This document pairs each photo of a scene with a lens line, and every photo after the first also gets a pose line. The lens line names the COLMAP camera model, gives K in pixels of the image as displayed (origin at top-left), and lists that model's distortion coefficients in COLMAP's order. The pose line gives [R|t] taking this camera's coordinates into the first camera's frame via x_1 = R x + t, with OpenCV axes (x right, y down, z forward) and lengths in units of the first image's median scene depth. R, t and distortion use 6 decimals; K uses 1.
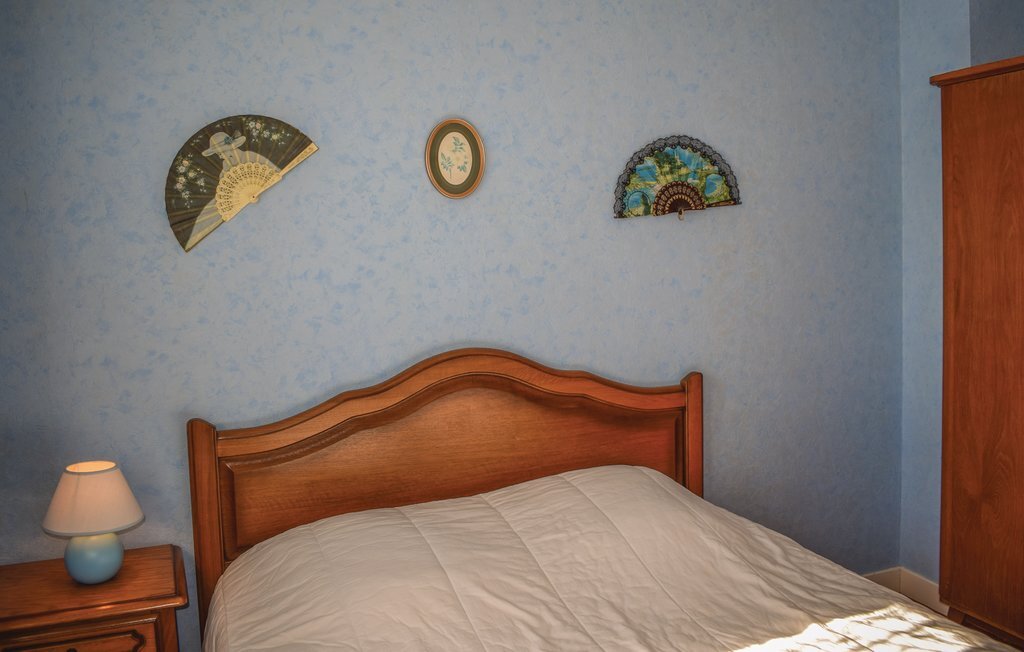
lens RADIAL K [[801.3, 0, 511.0], [0, 801.3, 304.3], [0, 0, 1]] dist [-0.096694, -0.000583]
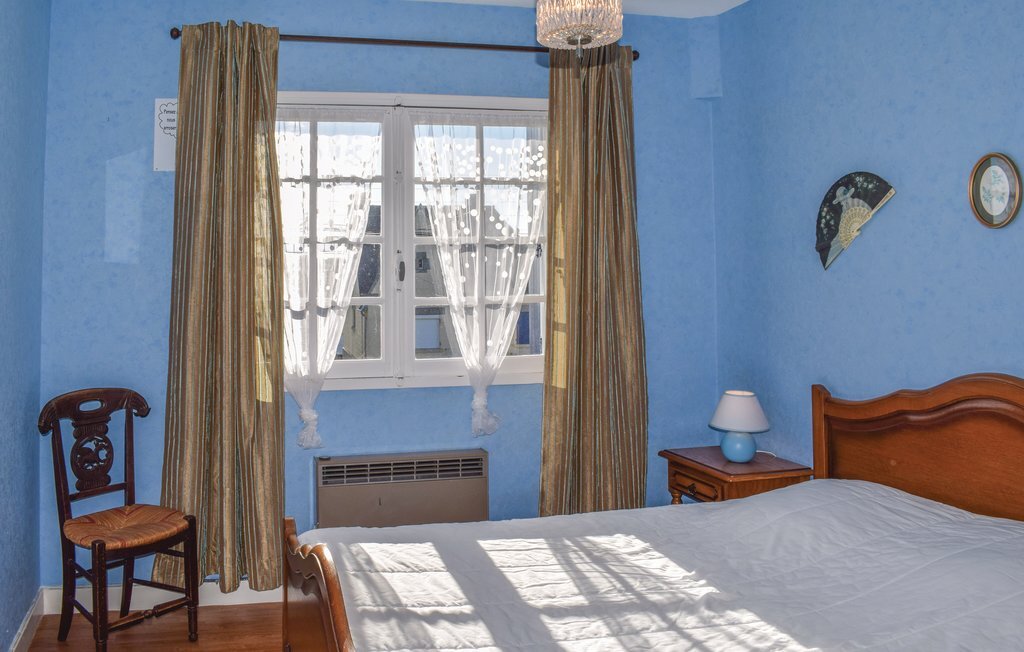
lens RADIAL K [[841.9, 0, 509.3], [0, 841.9, 266.8], [0, 0, 1]] dist [-0.084143, 0.002428]
pose [[0.005800, 0.022896, -0.999721, 1.113086], [-0.090492, 0.995648, 0.022278, -0.053472], [0.995880, 0.090338, 0.007847, 0.401328]]
